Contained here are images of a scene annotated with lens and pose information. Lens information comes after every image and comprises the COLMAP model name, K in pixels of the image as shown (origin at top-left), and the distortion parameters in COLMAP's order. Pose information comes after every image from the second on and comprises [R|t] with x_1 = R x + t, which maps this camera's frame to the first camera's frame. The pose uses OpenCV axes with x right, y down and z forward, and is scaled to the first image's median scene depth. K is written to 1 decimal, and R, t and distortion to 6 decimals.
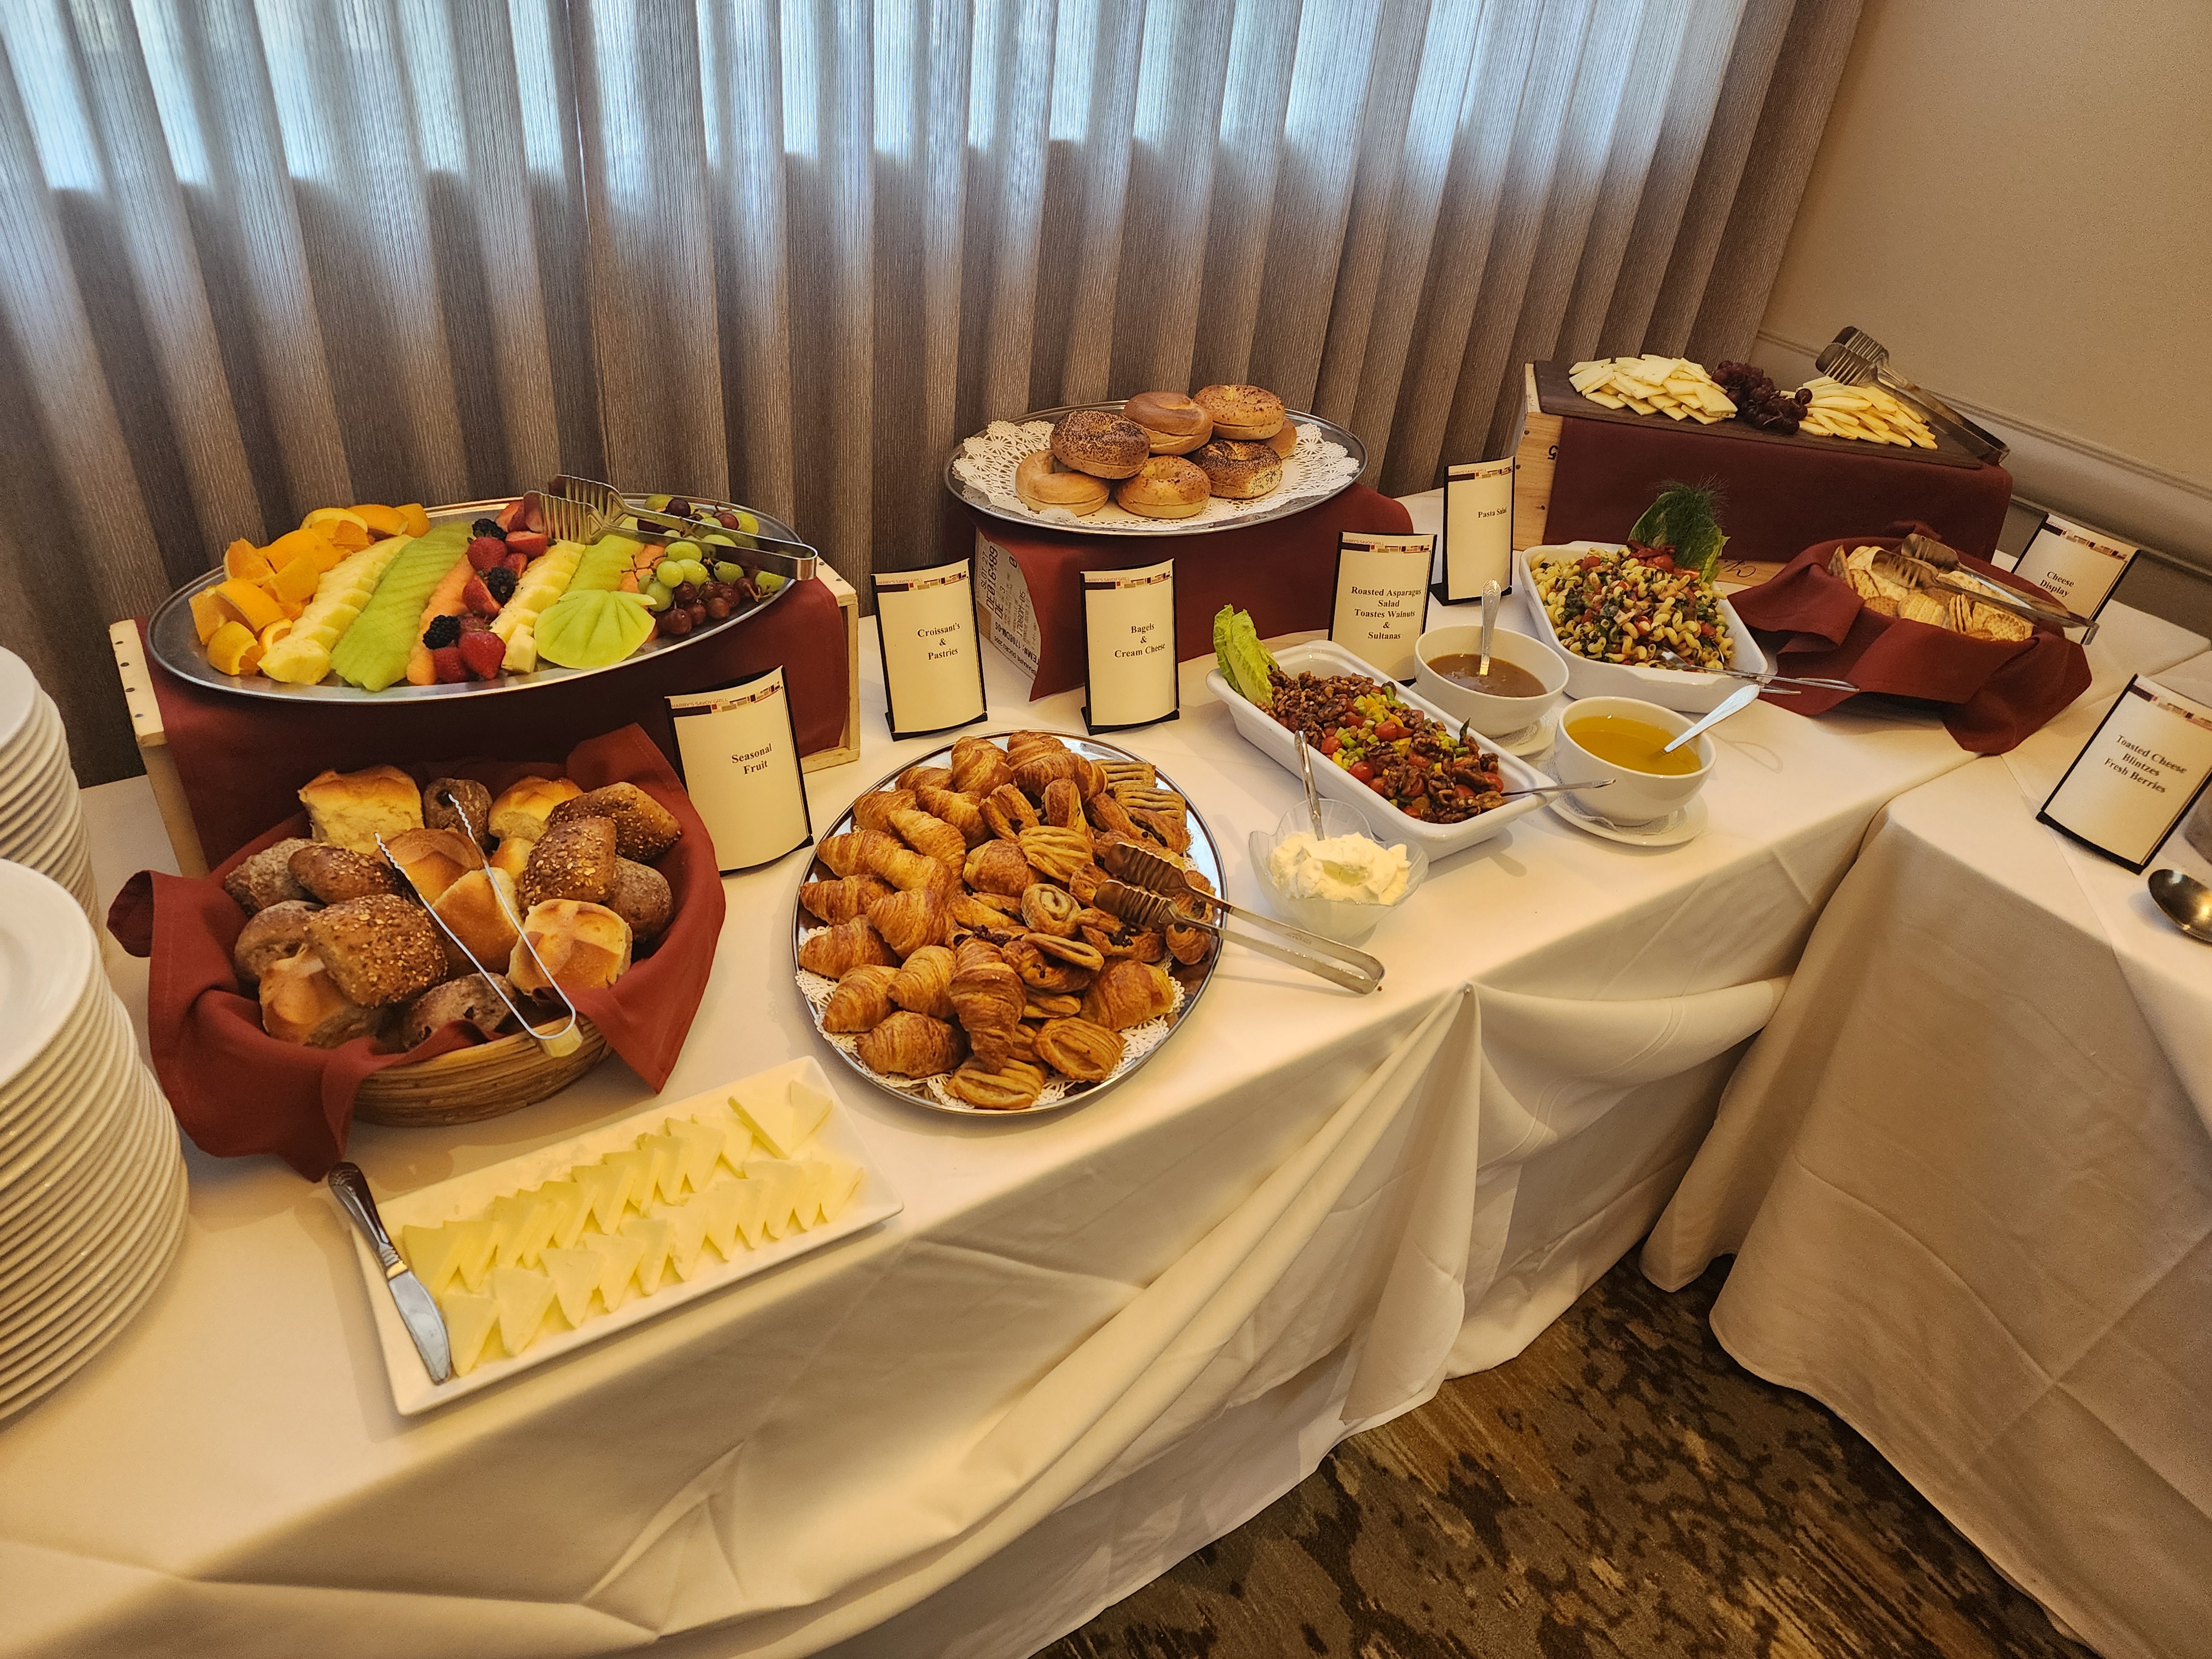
lens RADIAL K [[1463.4, 0, 1106.0], [0, 1463.4, 829.5], [0, 0, 1]] dist [0.115234, -0.105668]
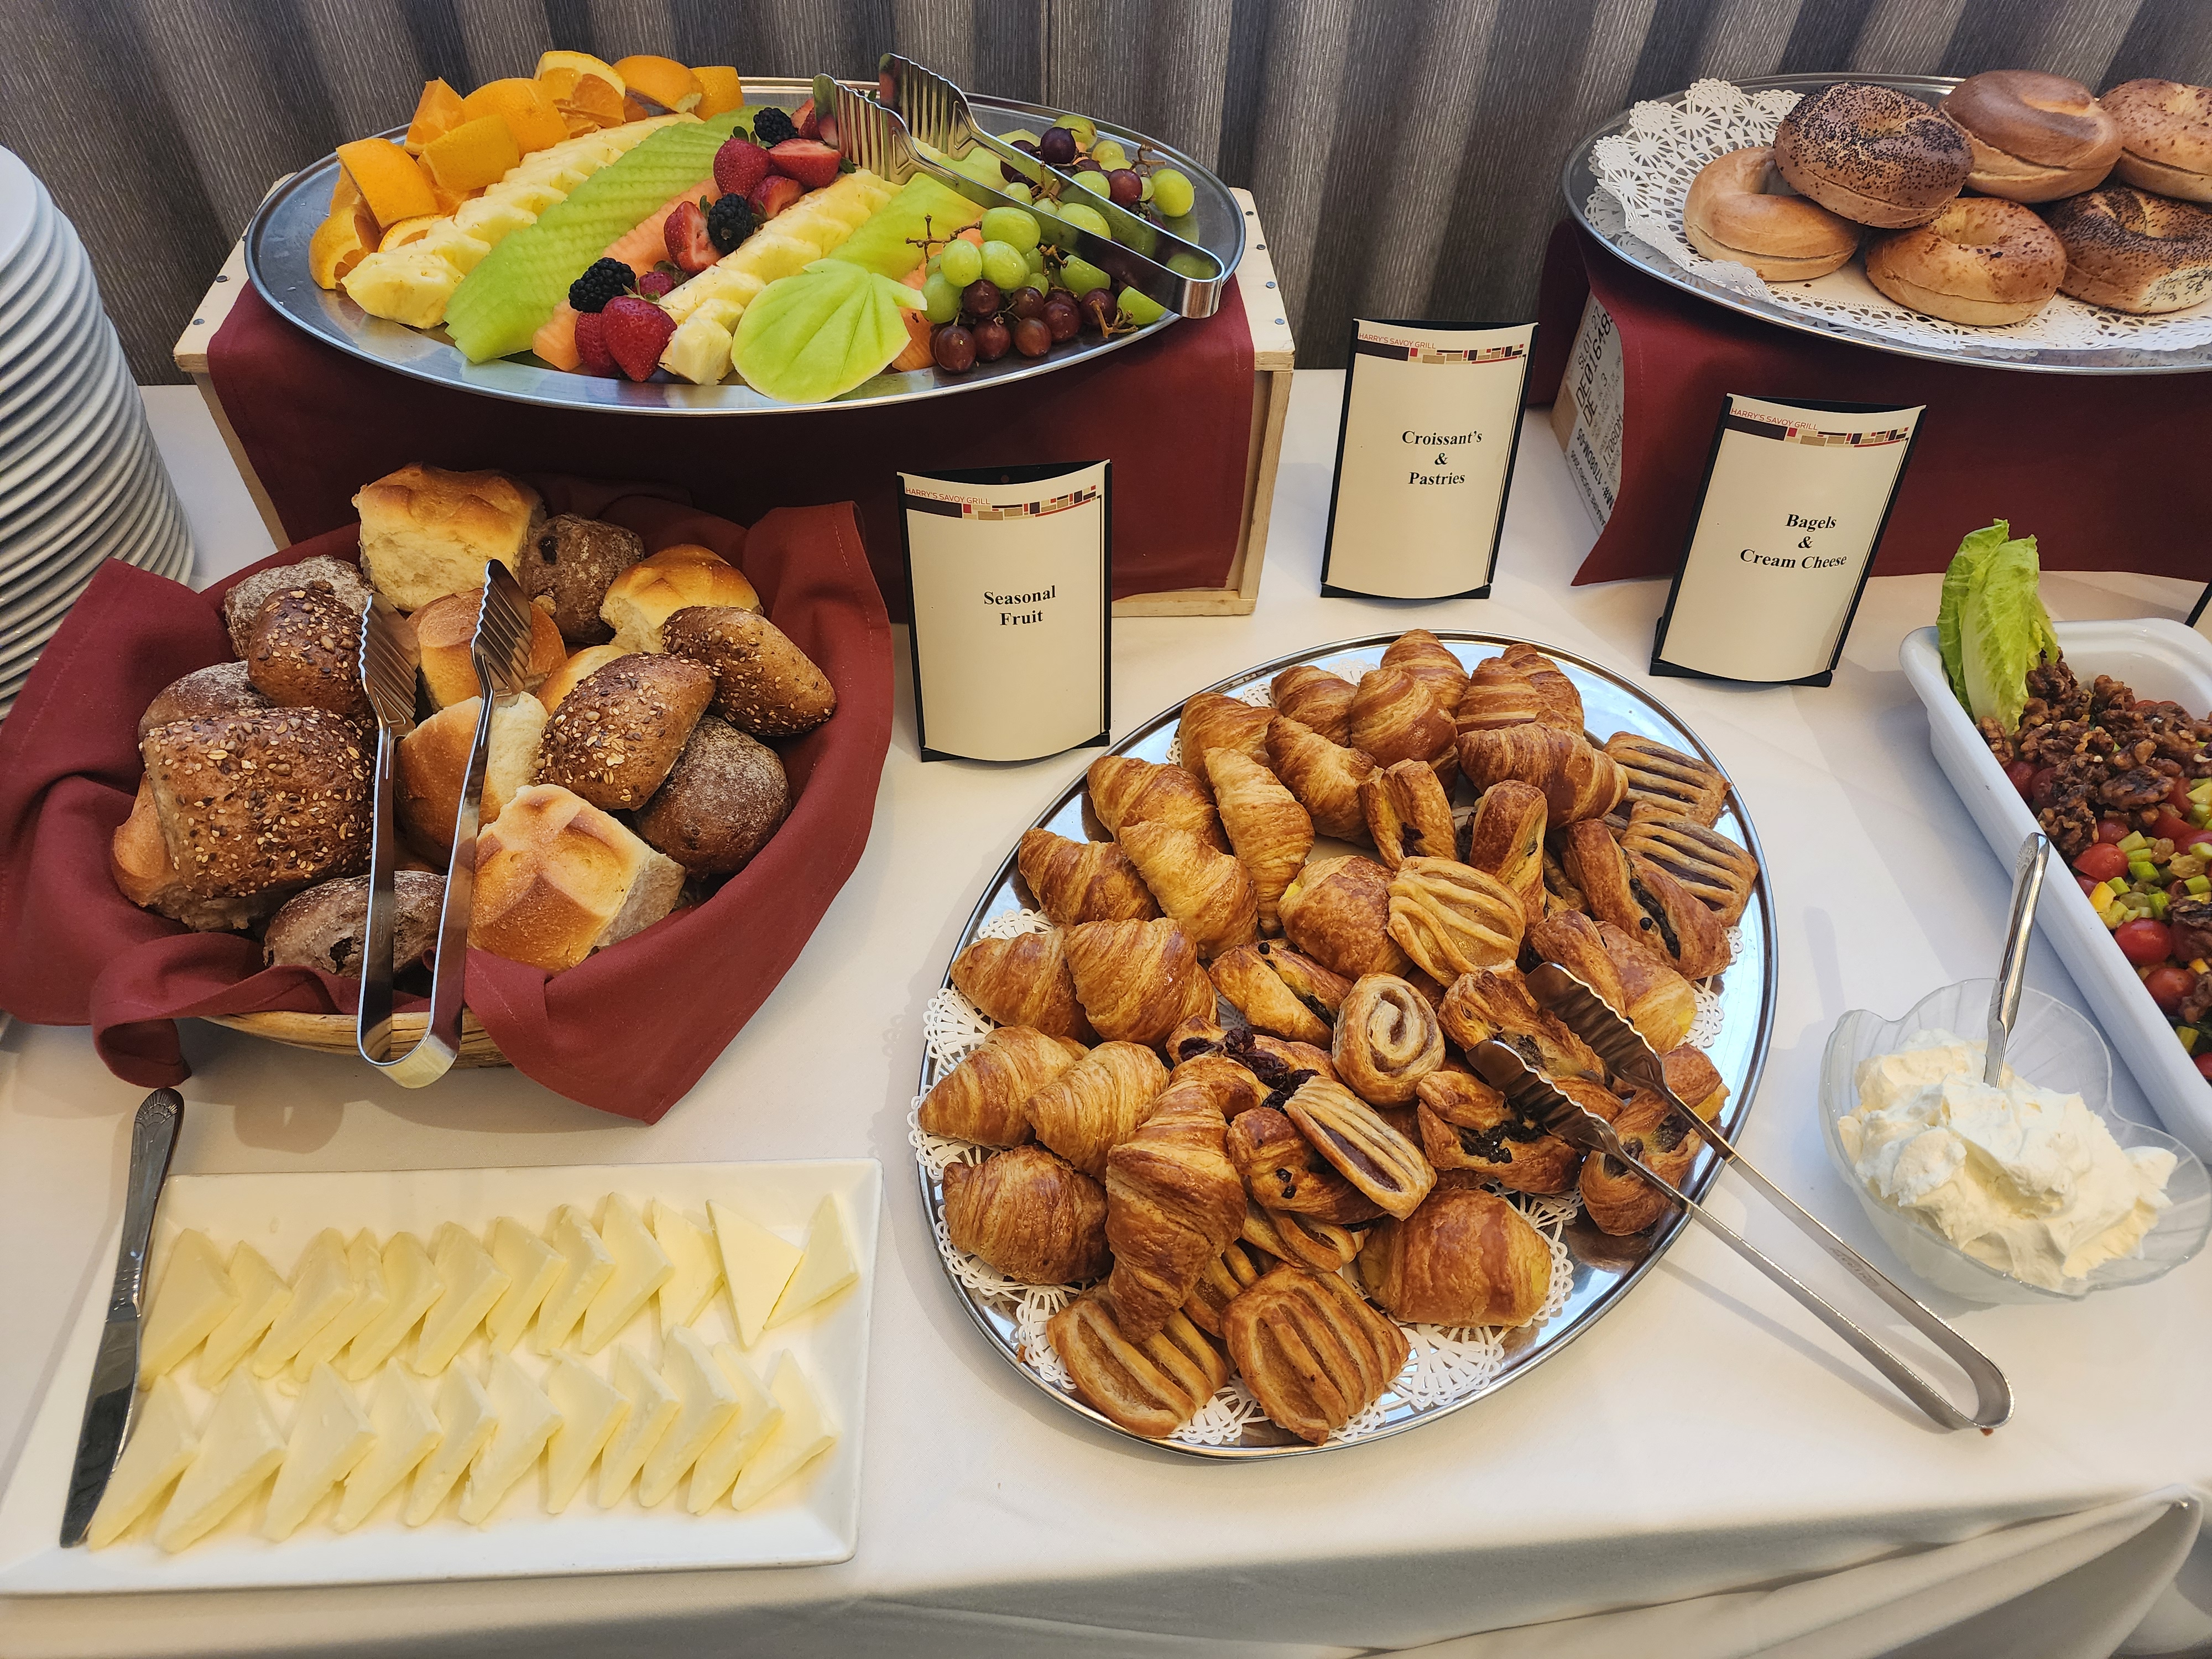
lens RADIAL K [[1517.6, 0, 1106.0], [0, 1517.6, 829.5], [0, 0, 1]] dist [0.079460, -0.078587]
pose [[0.873967, 0.340372, -0.346884, 0.039623], [-0.262403, 0.931286, 0.252686, -0.126807], [0.409055, -0.129816, 0.903229, 0.431078]]
